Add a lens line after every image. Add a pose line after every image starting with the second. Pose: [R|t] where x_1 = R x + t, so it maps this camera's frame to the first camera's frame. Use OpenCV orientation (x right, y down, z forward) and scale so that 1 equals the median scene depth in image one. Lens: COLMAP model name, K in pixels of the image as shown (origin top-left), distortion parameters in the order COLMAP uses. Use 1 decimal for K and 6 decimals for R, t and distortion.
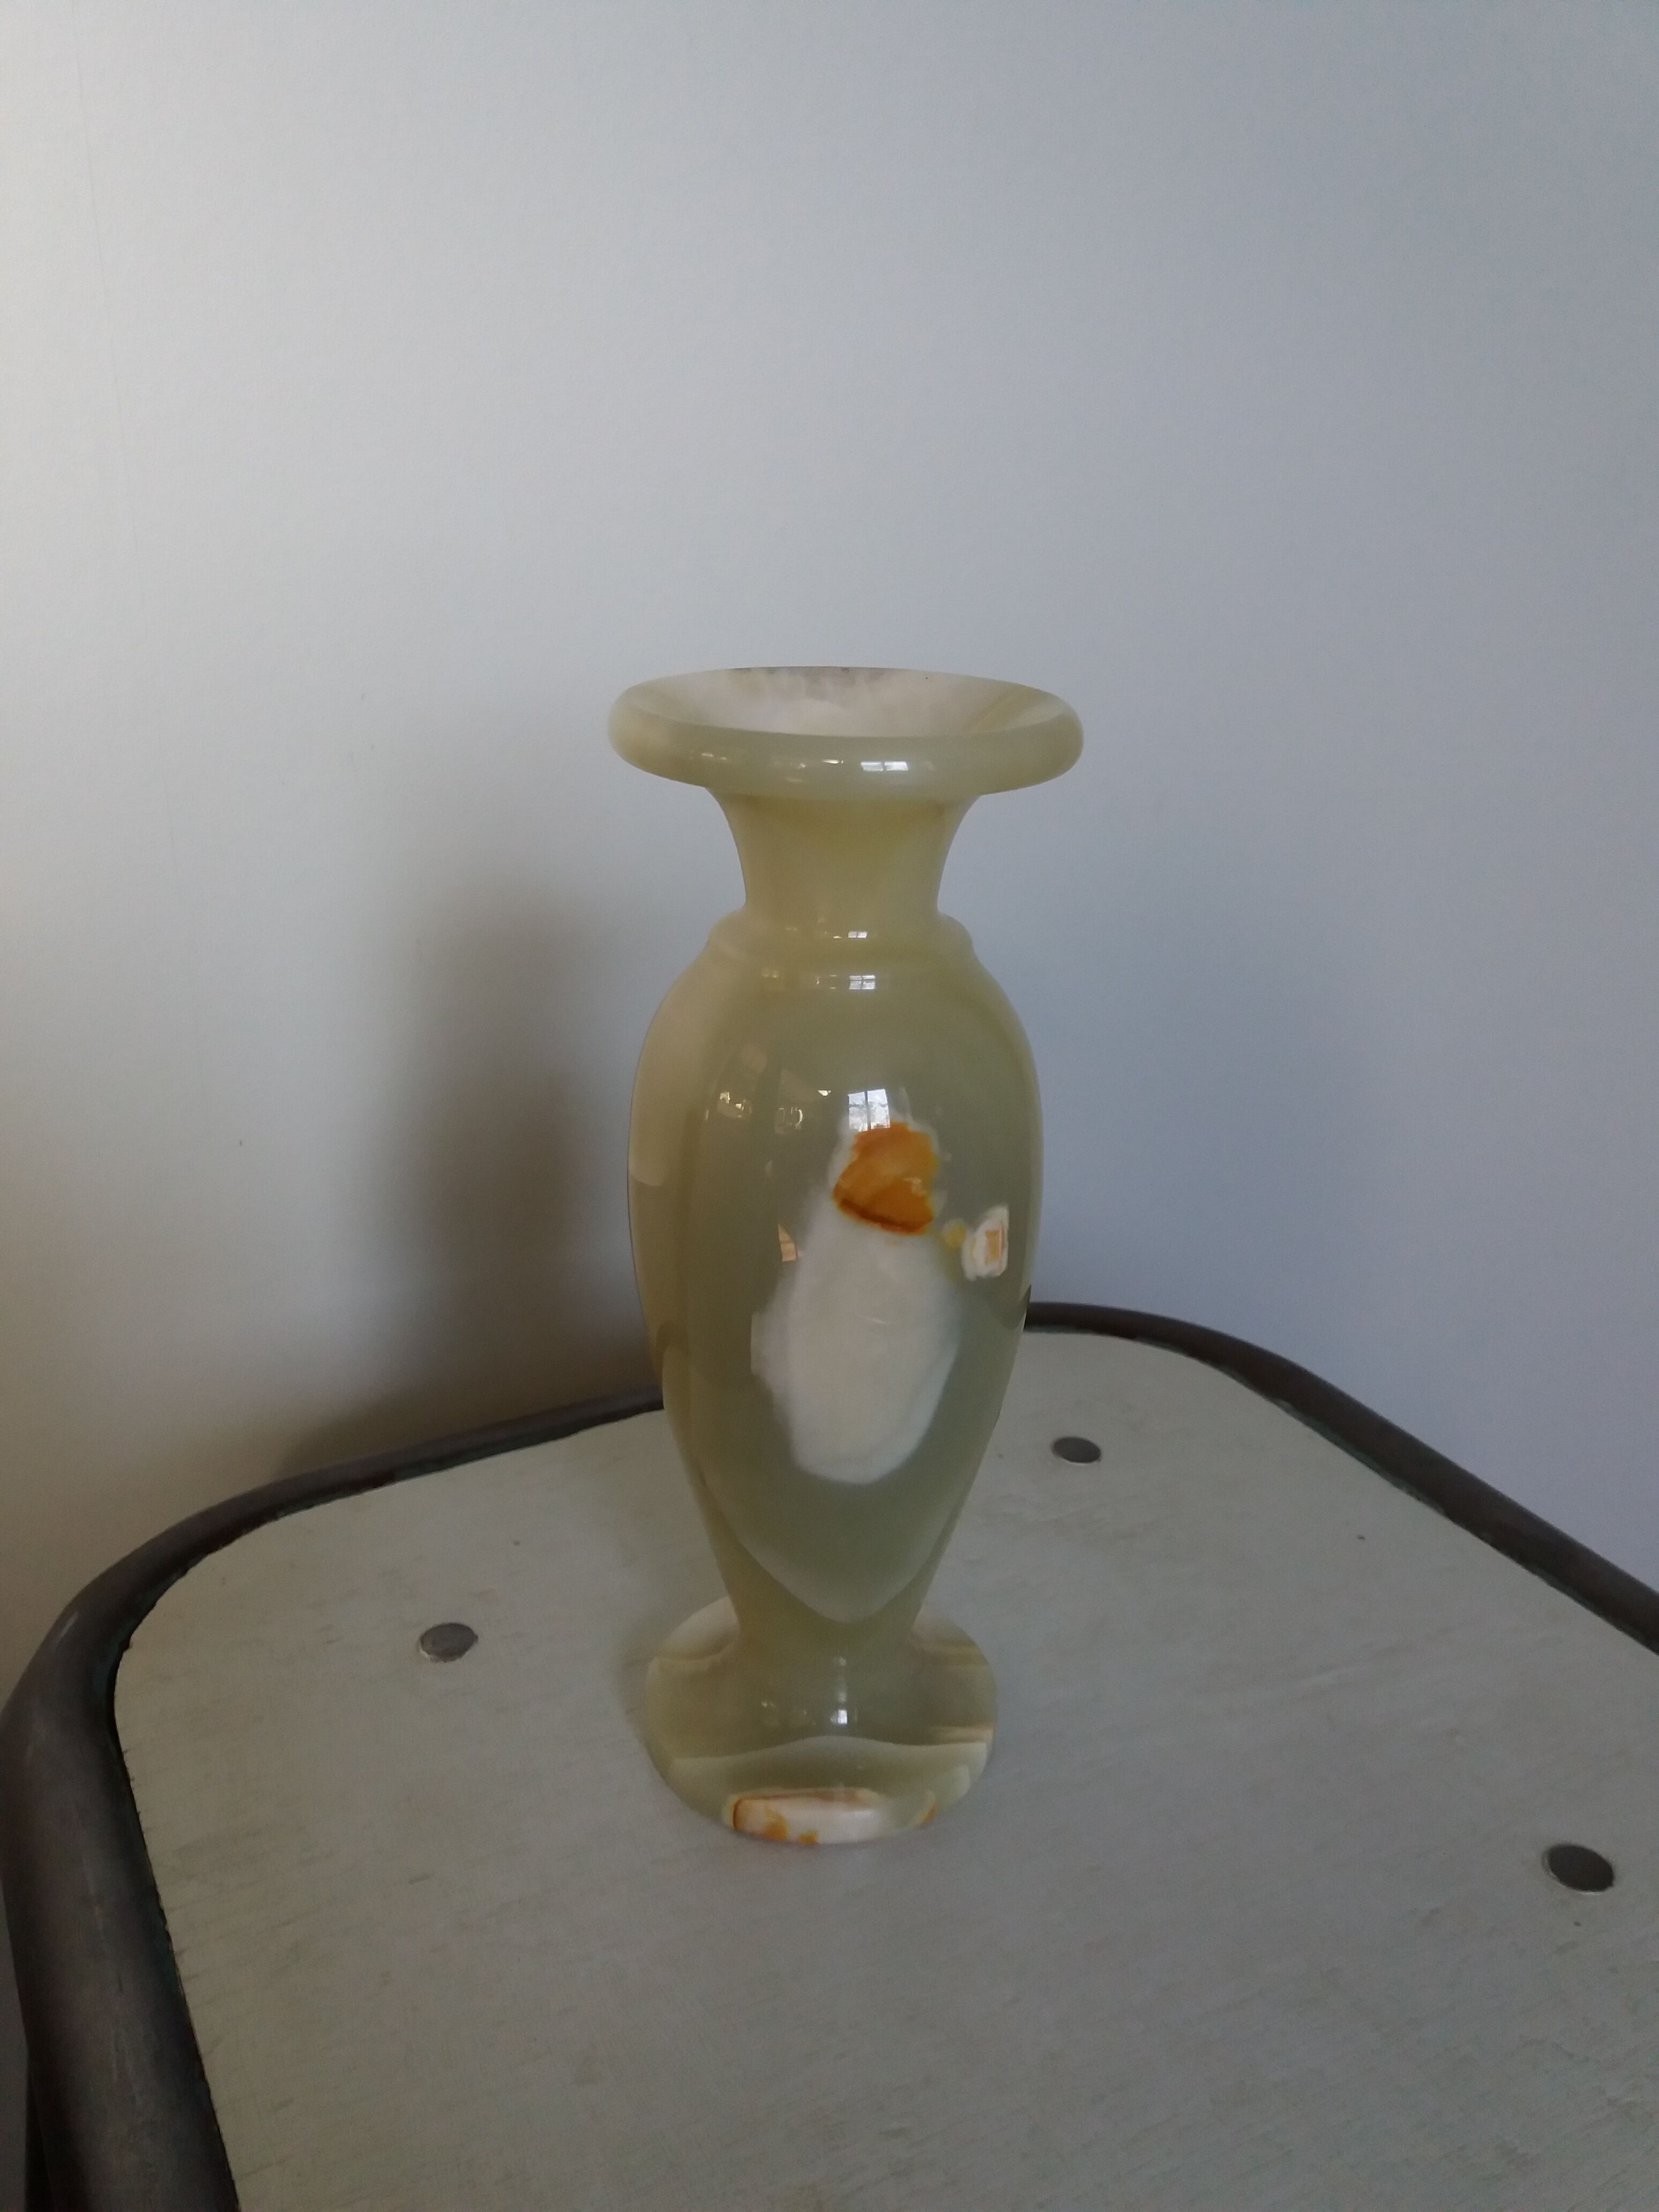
lens RADIAL K [[1819.6, 0, 838.6], [0, 1819.6, 1103.0], [0, 0, 1]] dist [0.076545, -0.137995]
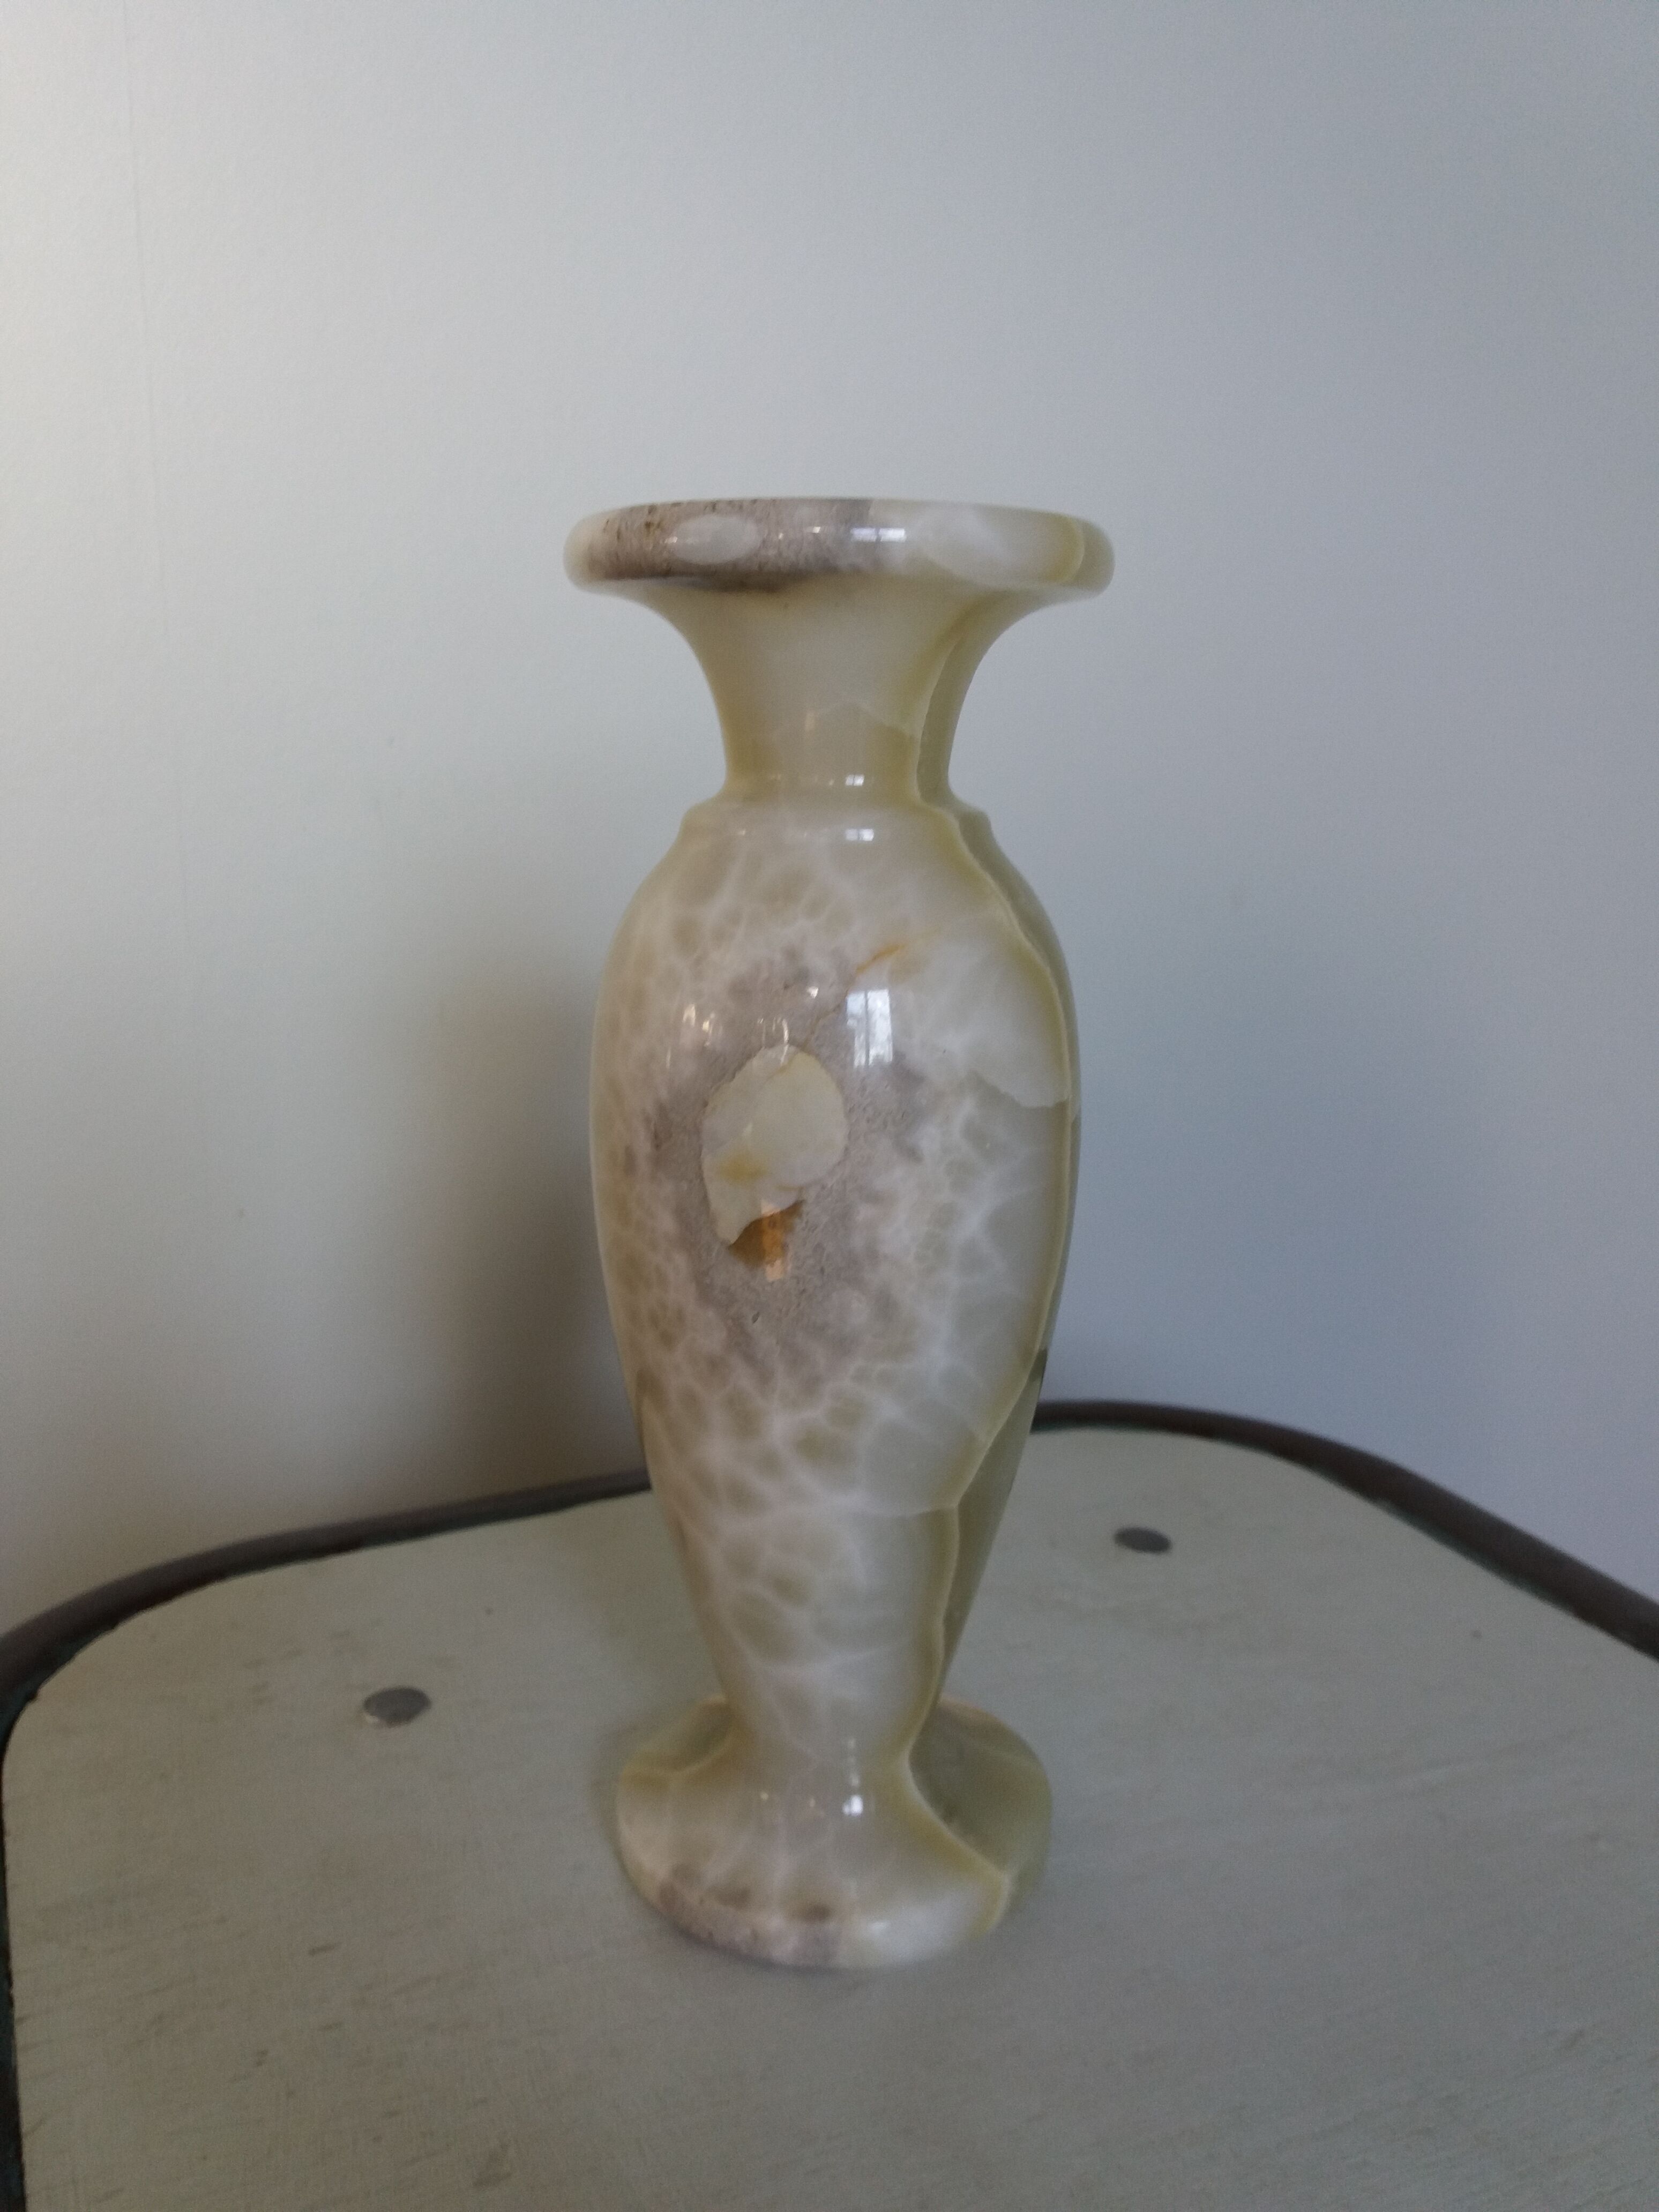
lens RADIAL K [[1829.6, 0, 820.2], [0, 1829.6, 1092.9], [0, 0, 1]] dist [0.006886, -0.004371]
pose [[0.997688, -0.012250, -0.066840, 0.047440], [0.002358, 0.989264, -0.146119, 0.133276], [0.067913, 0.145624, 0.987006, 0.116793]]
